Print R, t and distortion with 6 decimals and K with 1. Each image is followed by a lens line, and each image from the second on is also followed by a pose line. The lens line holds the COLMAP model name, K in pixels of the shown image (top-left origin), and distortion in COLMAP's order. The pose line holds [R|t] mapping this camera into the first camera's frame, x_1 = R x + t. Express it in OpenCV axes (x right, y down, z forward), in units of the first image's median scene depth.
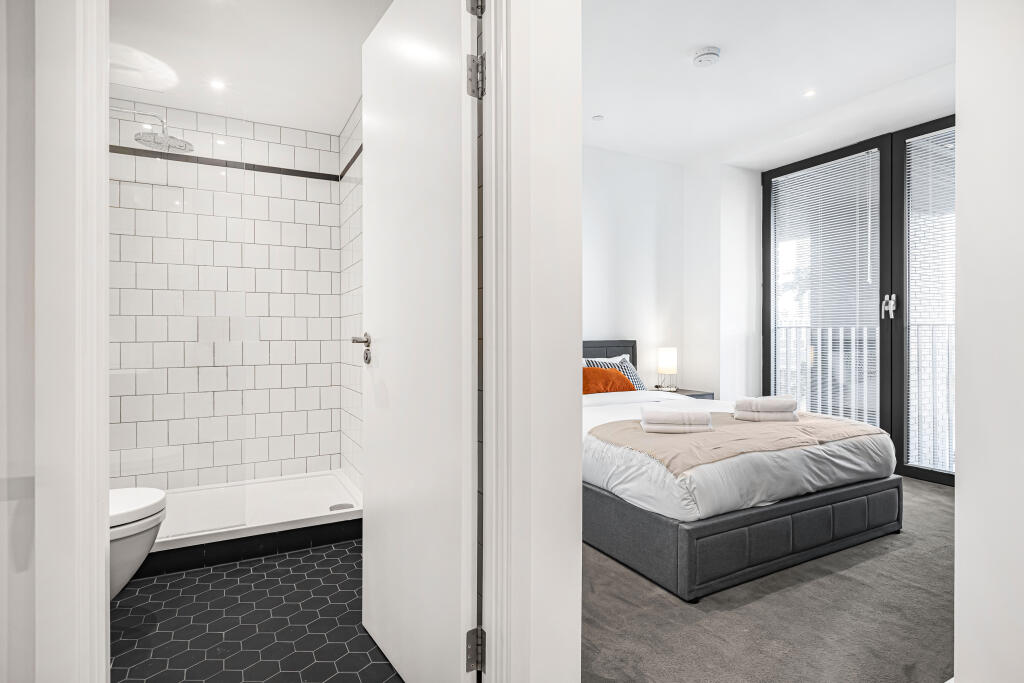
lens RADIAL K [[511.7, 0, 521.2], [0, 511.7, 336.2], [0, 0, 1]] dist [-0.006538, 0.001539]
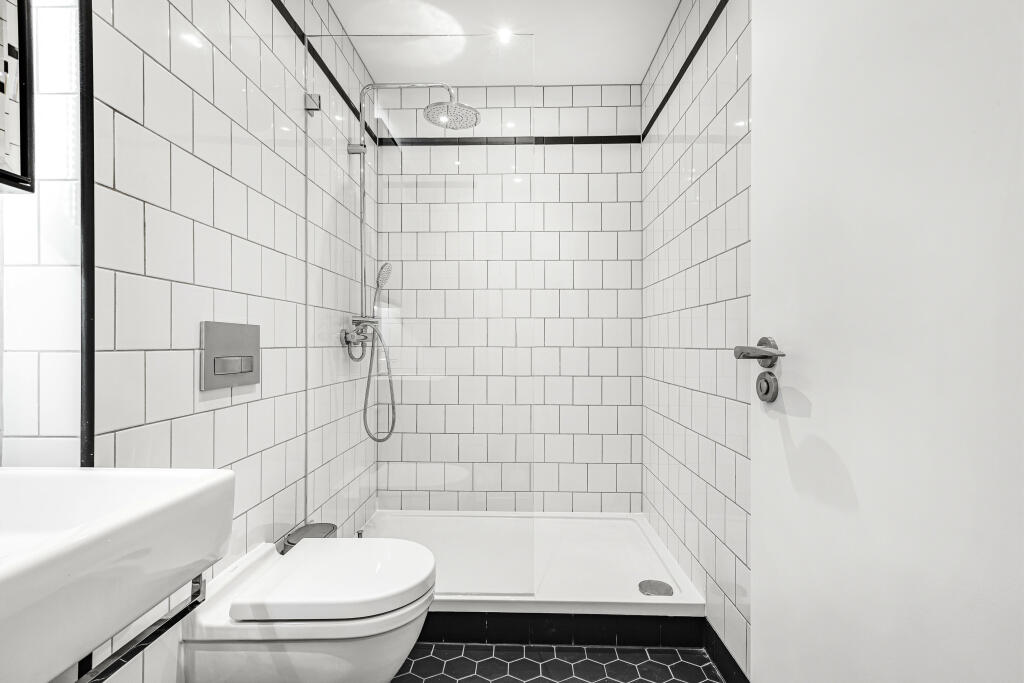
lens RADIAL K [[534.9, 0, 508.2], [0, 534.9, 342.2], [0, 0, 1]] dist [0.001019, -0.000792]
pose [[0.856538, 0.004619, -0.516063, -0.122867], [-0.003039, 0.999988, 0.003907, -0.001445], [0.516075, -0.001779, 0.856542, 0.224306]]
